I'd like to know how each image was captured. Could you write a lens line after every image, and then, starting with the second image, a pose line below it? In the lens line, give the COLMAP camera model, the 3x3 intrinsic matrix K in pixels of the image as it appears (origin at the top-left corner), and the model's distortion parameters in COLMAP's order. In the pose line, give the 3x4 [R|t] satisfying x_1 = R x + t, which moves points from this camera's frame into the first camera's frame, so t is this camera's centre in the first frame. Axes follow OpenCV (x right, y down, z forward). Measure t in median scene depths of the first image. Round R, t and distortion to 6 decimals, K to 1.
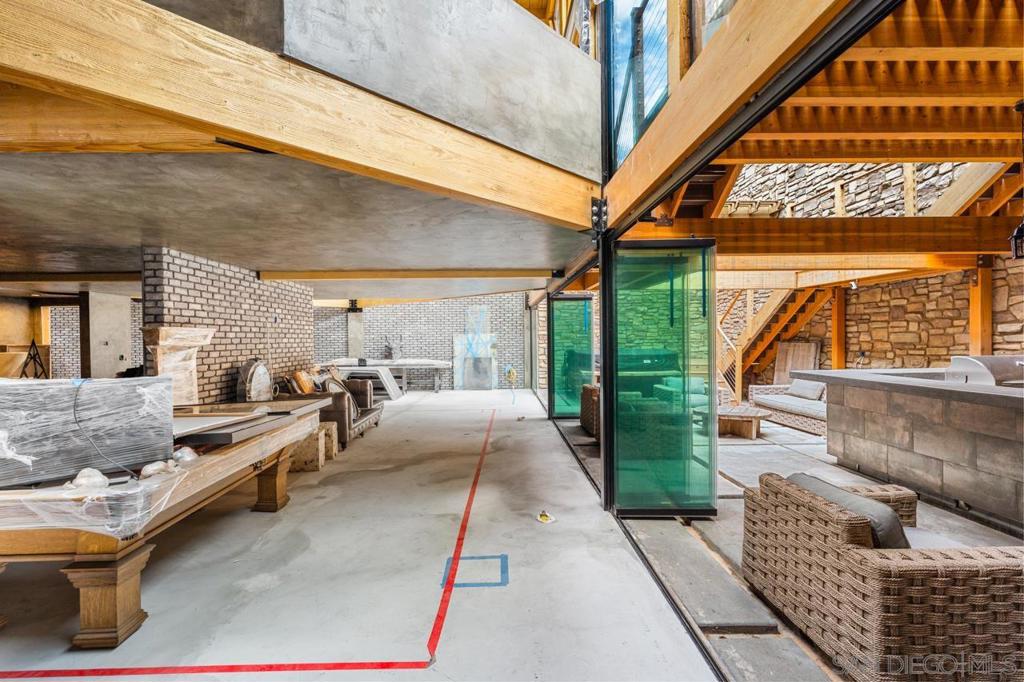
lens RADIAL K [[486.5, 0, 511.0], [0, 486.5, 339.7], [0, 0, 1]] dist [-0.007371, 0.003084]
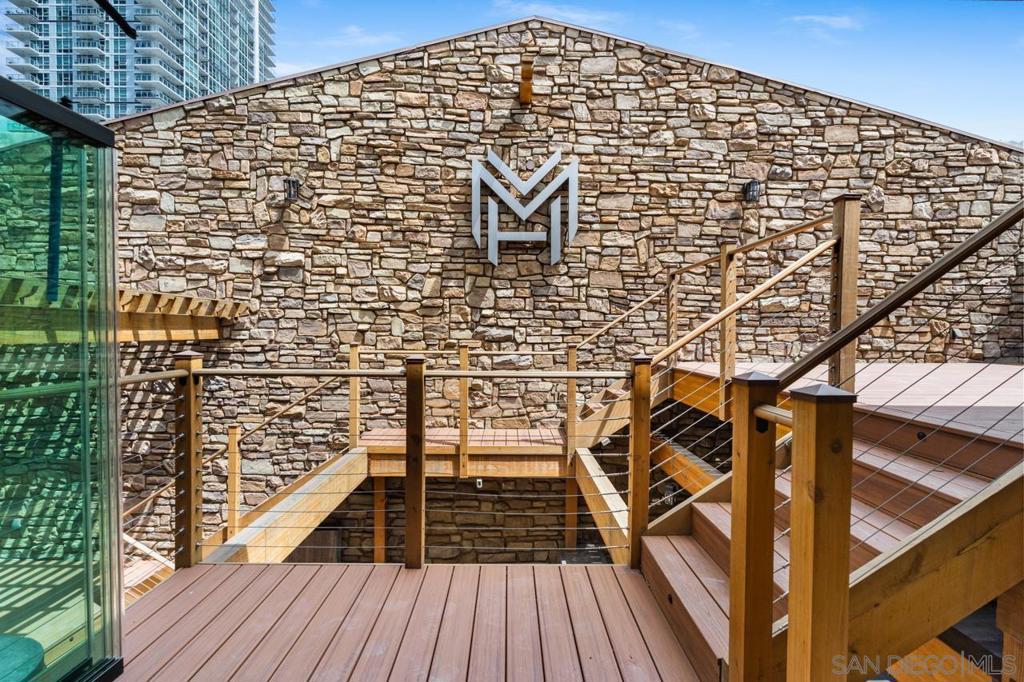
lens RADIAL K [[455.7, 0, 515.0], [0, 455.7, 348.8], [0, 0, 1]] dist [-0.005897, 0.001057]
pose [[0.010371, -0.006487, 0.999925, -0.042225], [0.000440, 0.999979, 0.006483, -0.349139], [-0.999946, 0.000373, 0.010373, 0.974311]]
